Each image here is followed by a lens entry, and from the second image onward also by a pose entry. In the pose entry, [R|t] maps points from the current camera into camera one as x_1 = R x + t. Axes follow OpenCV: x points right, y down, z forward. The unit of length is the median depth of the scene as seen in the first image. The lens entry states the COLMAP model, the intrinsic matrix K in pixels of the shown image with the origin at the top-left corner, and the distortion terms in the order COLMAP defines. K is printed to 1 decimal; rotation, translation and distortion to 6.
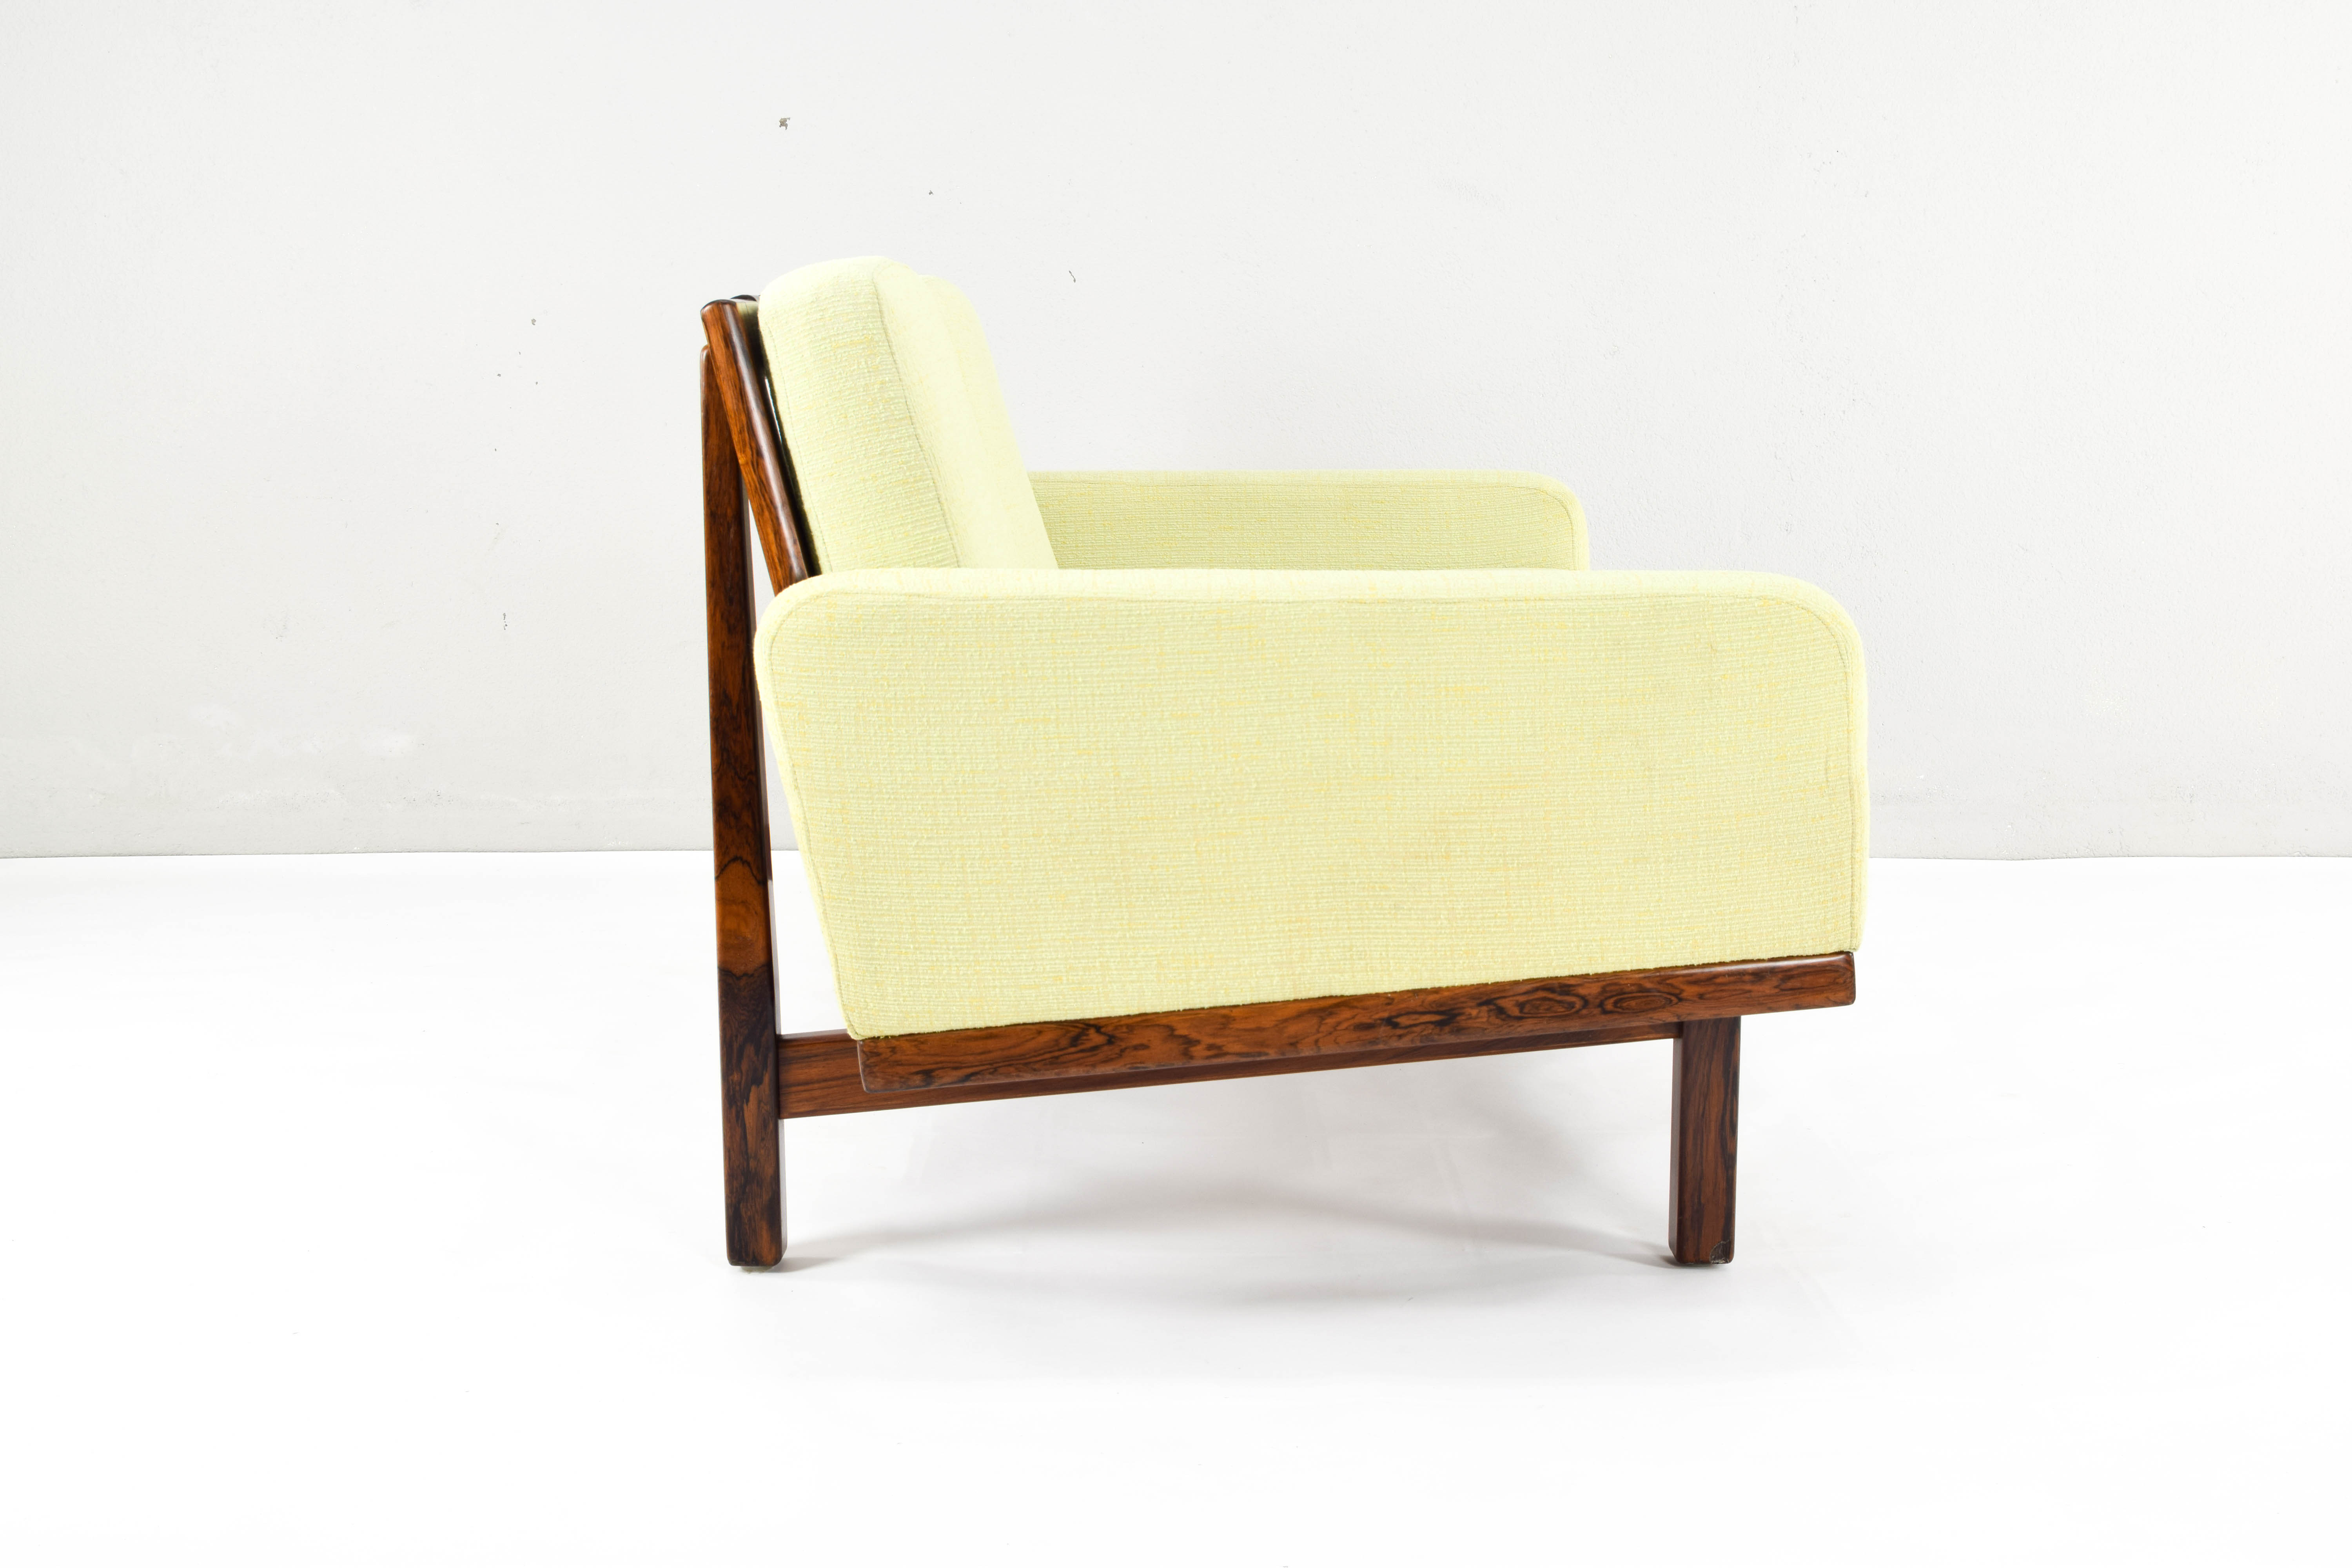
lens RADIAL K [[3322.7, 0, 1176.0], [0, 3322.7, 784.0], [0, 0, 1]] dist [-0.068379, 0.009592]
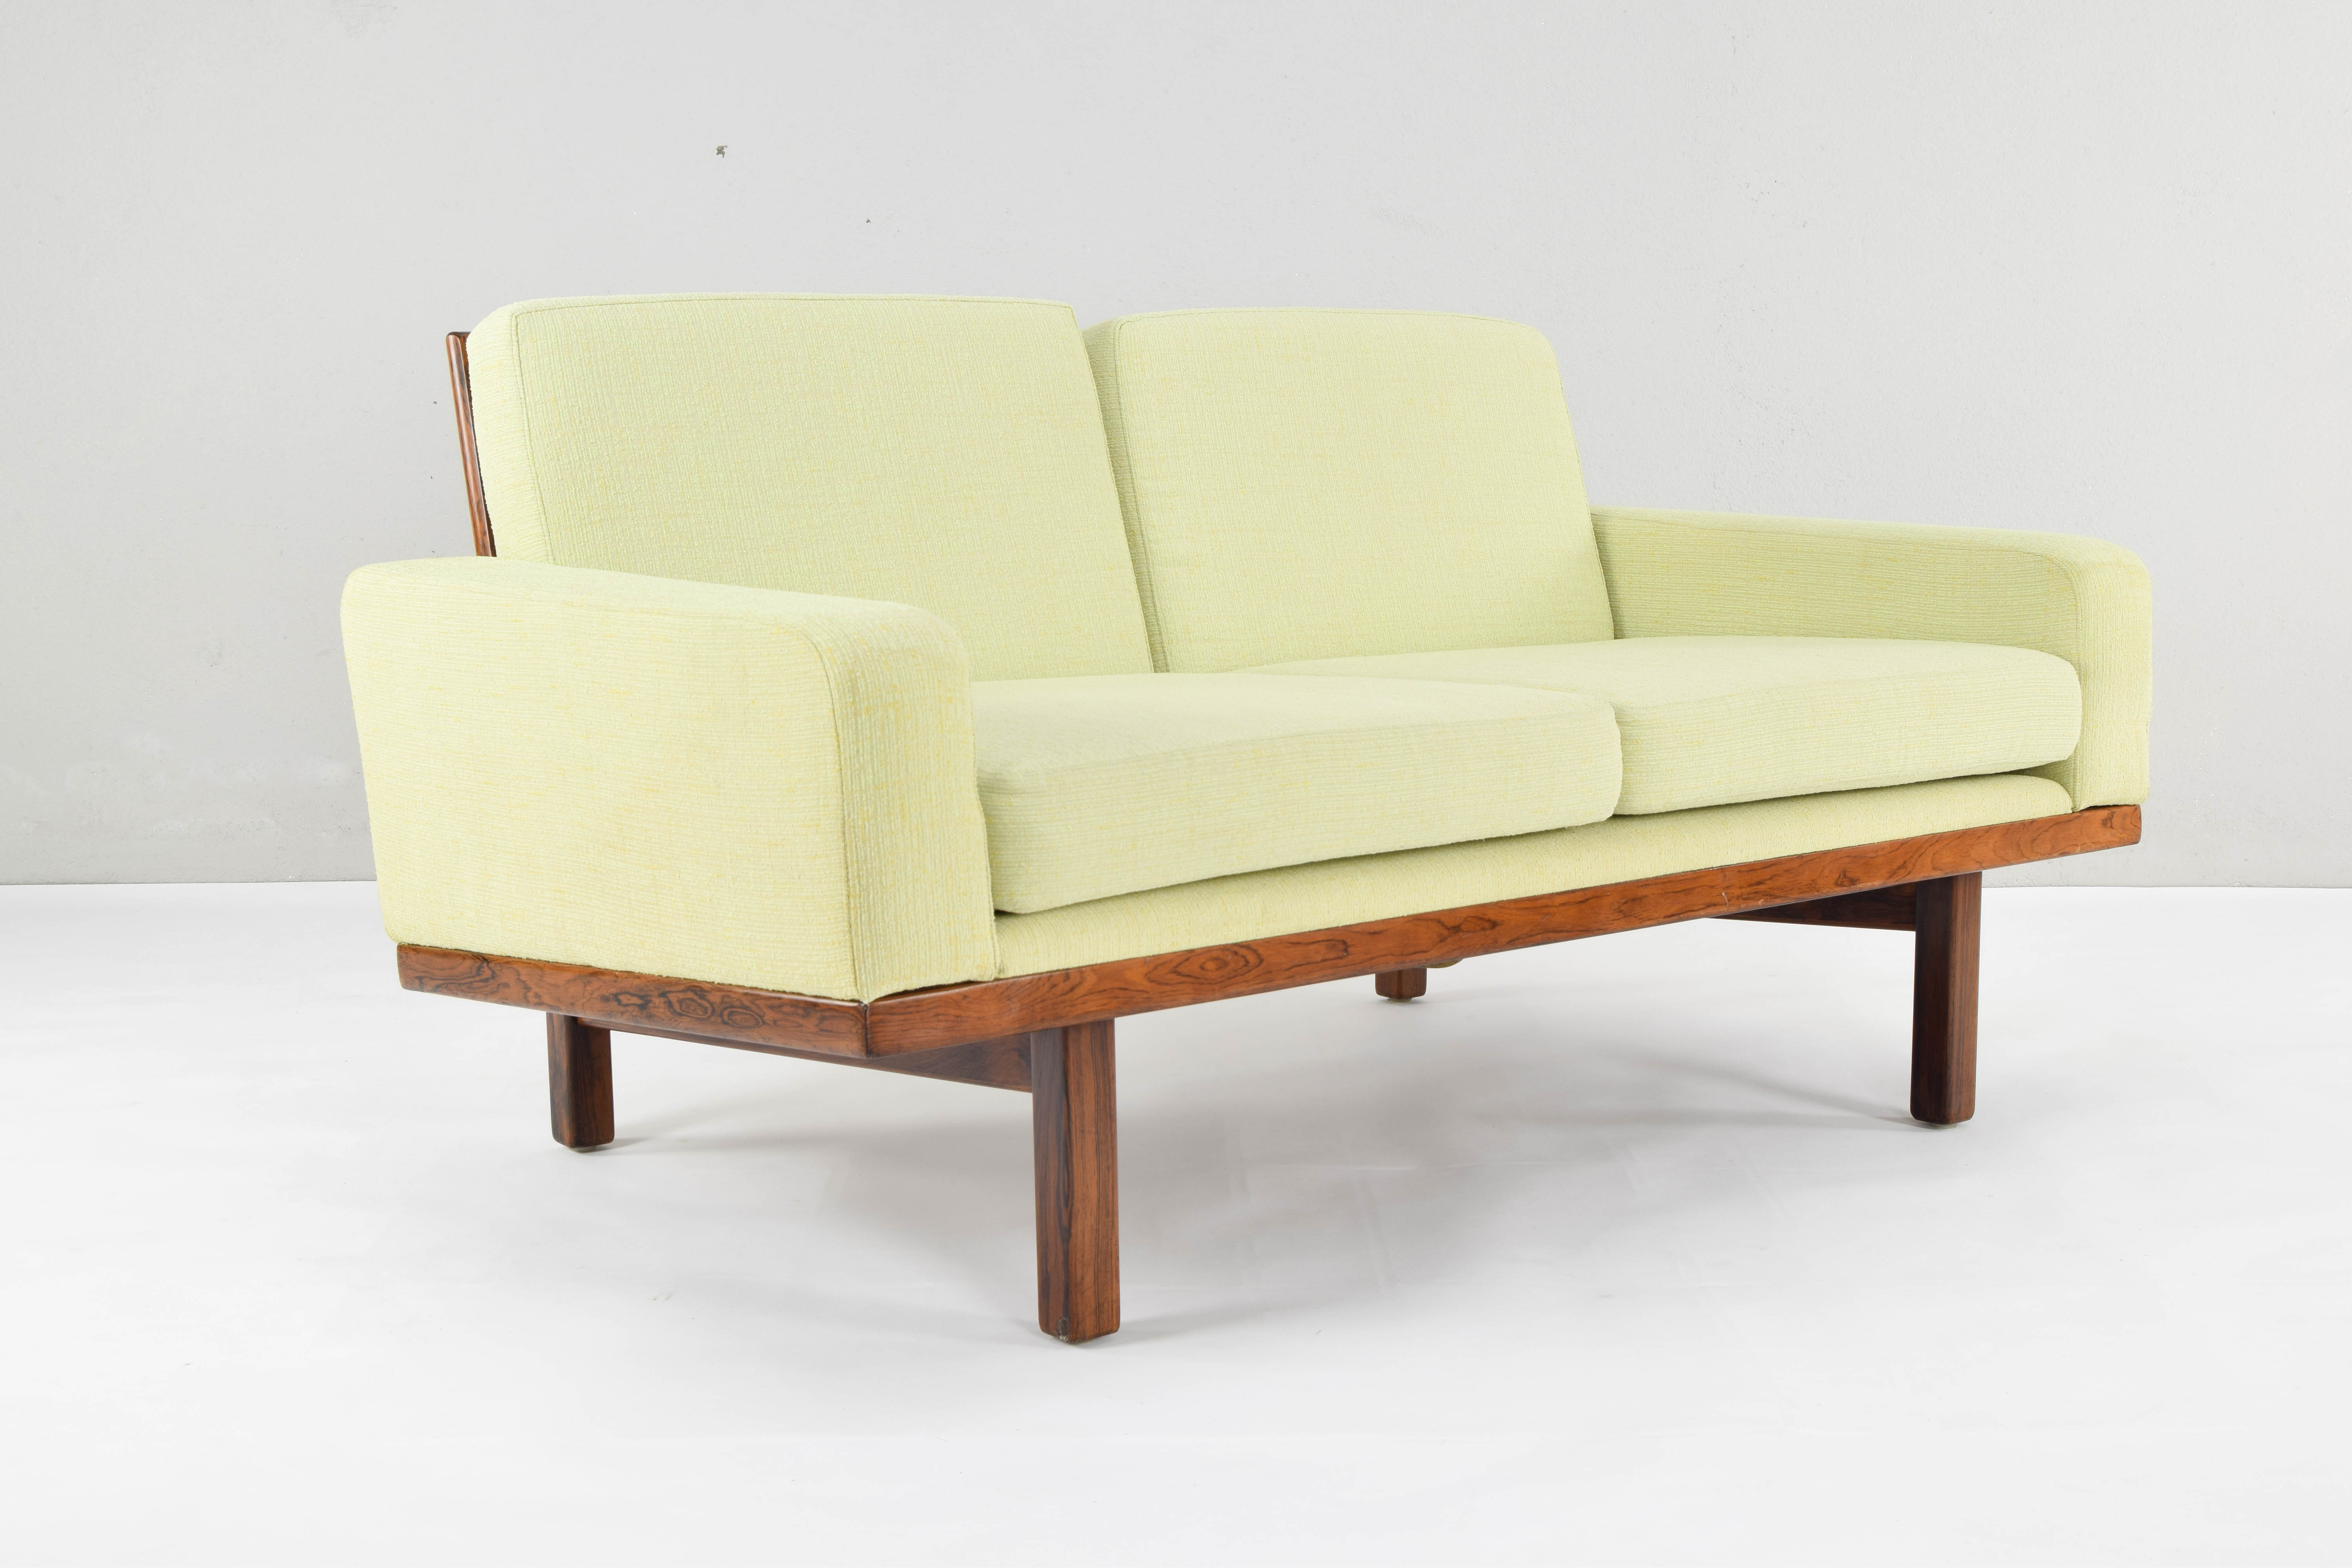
lens RADIAL K [[3242.8, 0, 1176.0], [0, 3242.8, 784.0], [0, 0, 1]] dist [-0.052068, -0.078742]
pose [[0.625807, 0.105148, -0.772858, 0.978655], [-0.103275, 0.993318, 0.051517, -0.069630], [0.773111, 0.047577, 0.632484, 0.474883]]
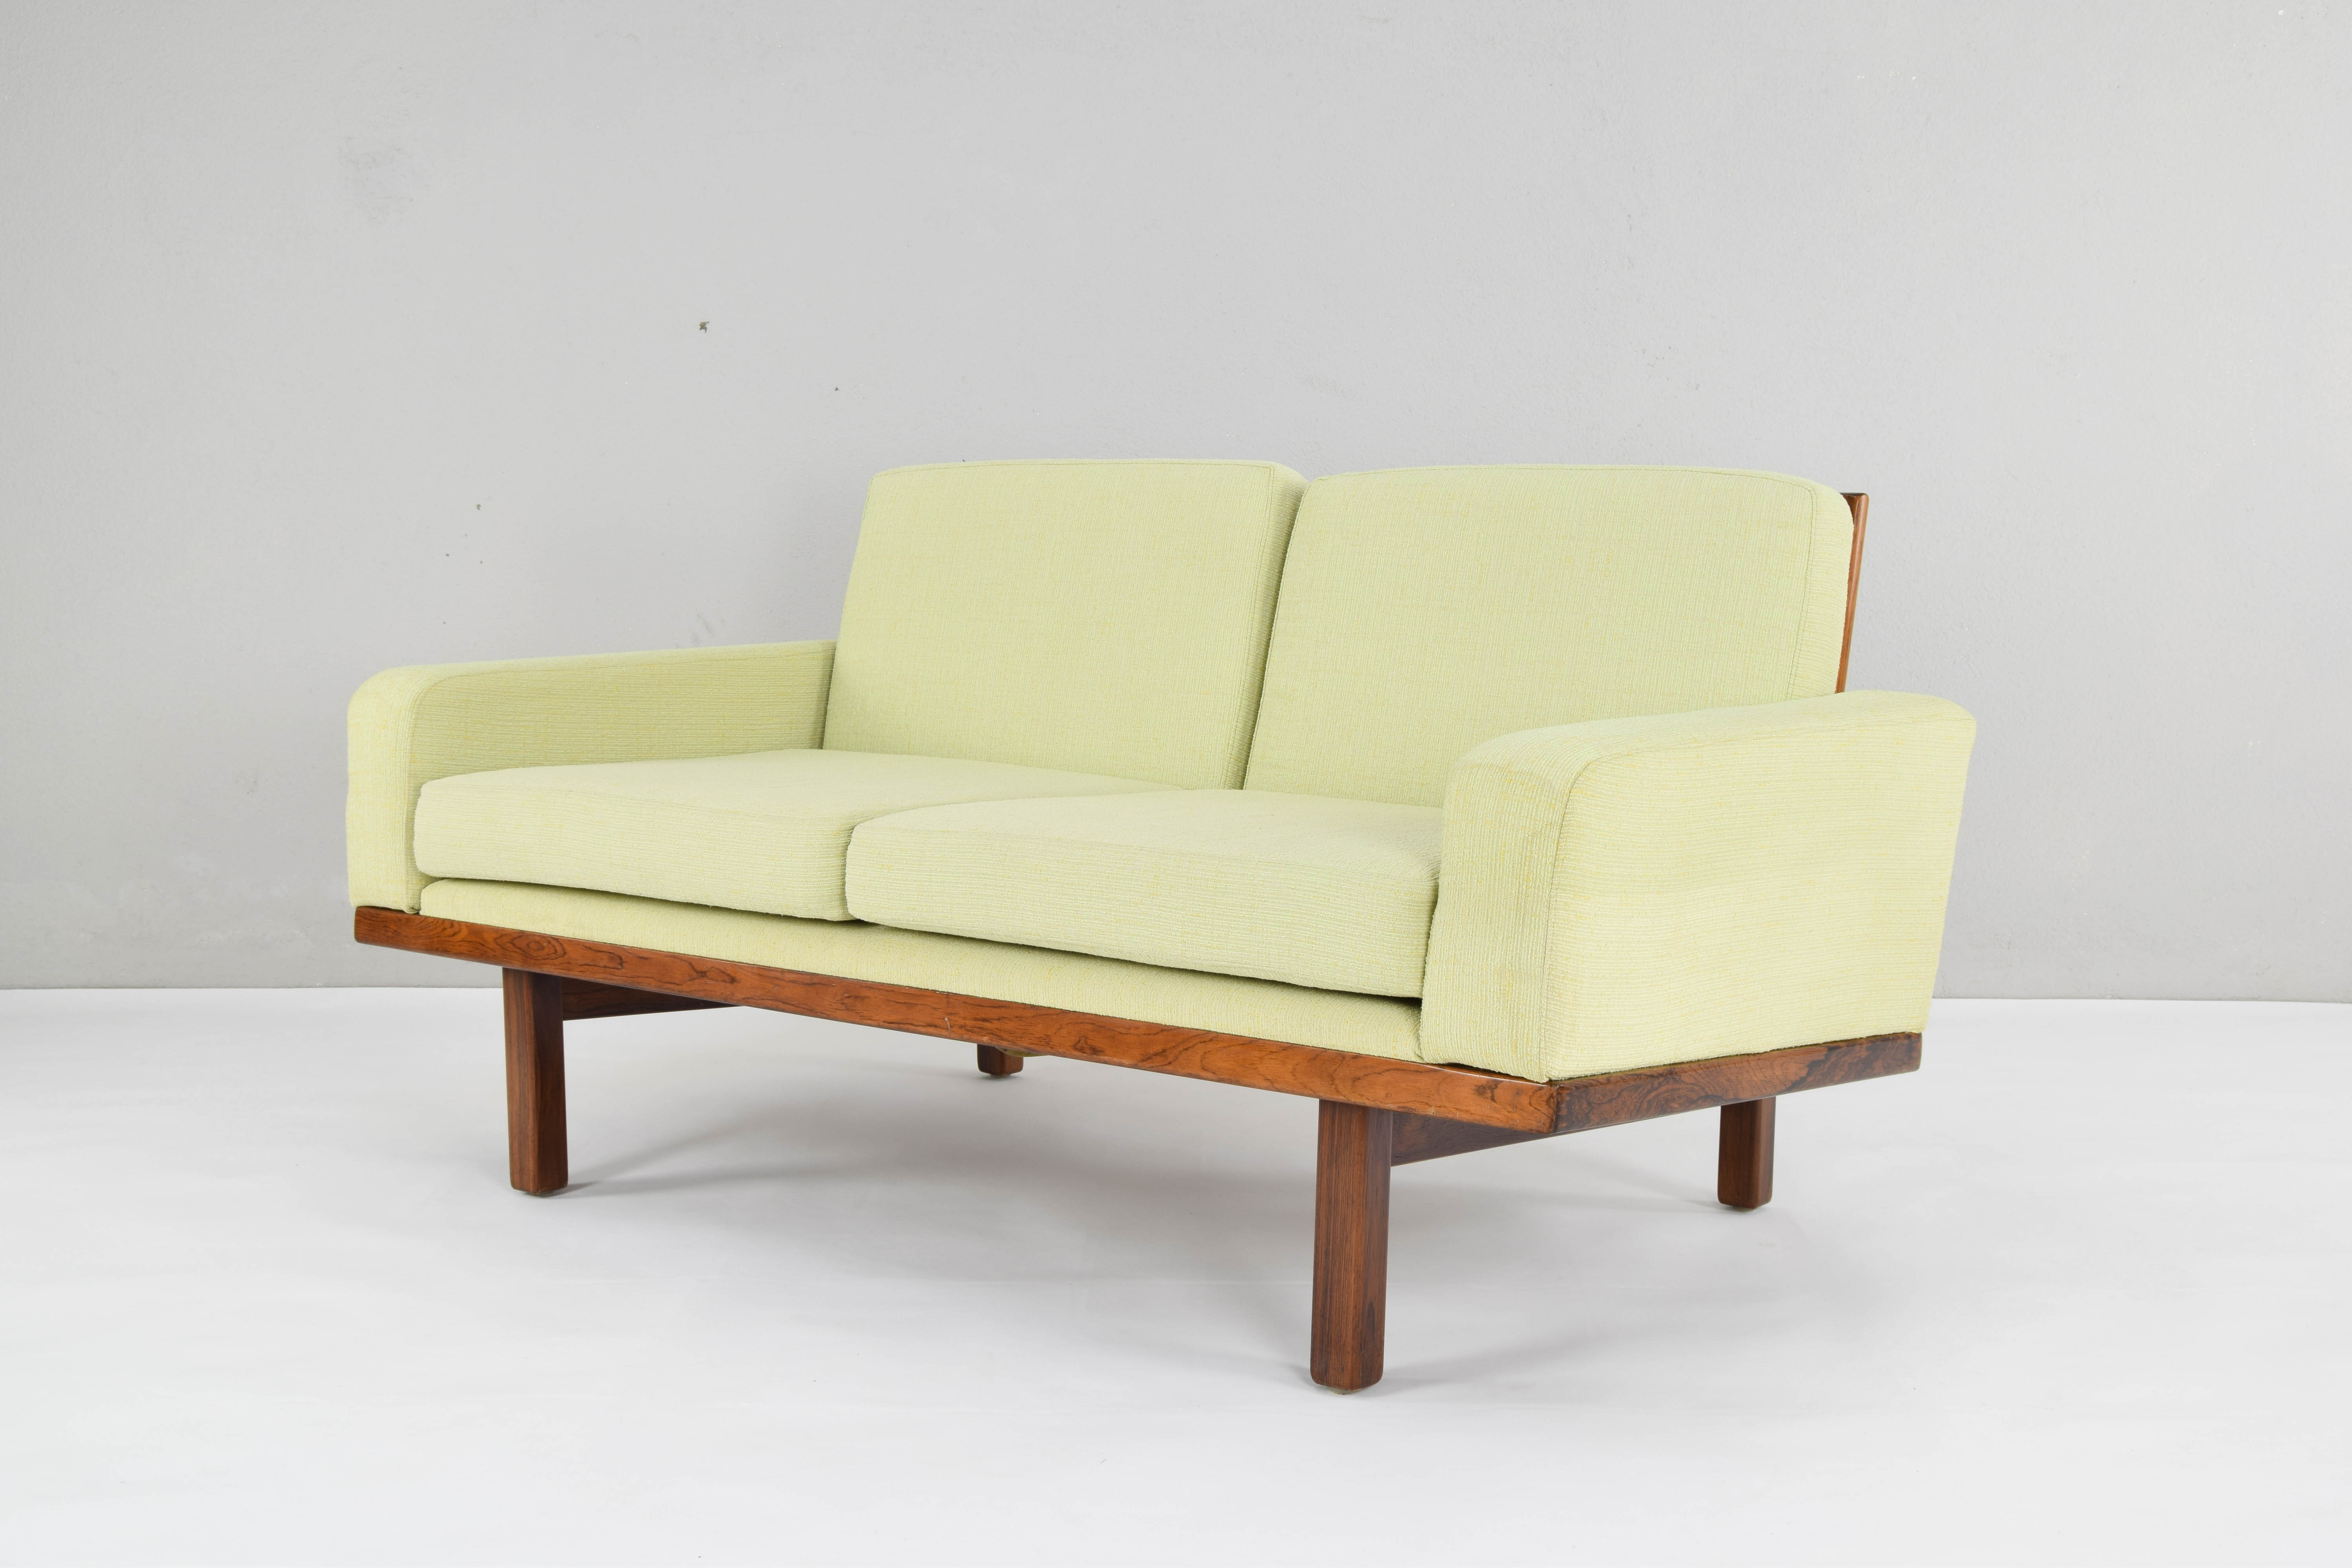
lens RADIAL K [[2773.0, 0, 1176.0], [0, 2773.0, 784.0], [0, 0, 1]] dist [-0.075943, 0.004114]
pose [[-0.635328, 0.076364, -0.768457, 0.949031], [-0.101208, 0.978282, 0.180890, -0.278928], [0.765581, 0.192699, -0.613802, 2.080429]]
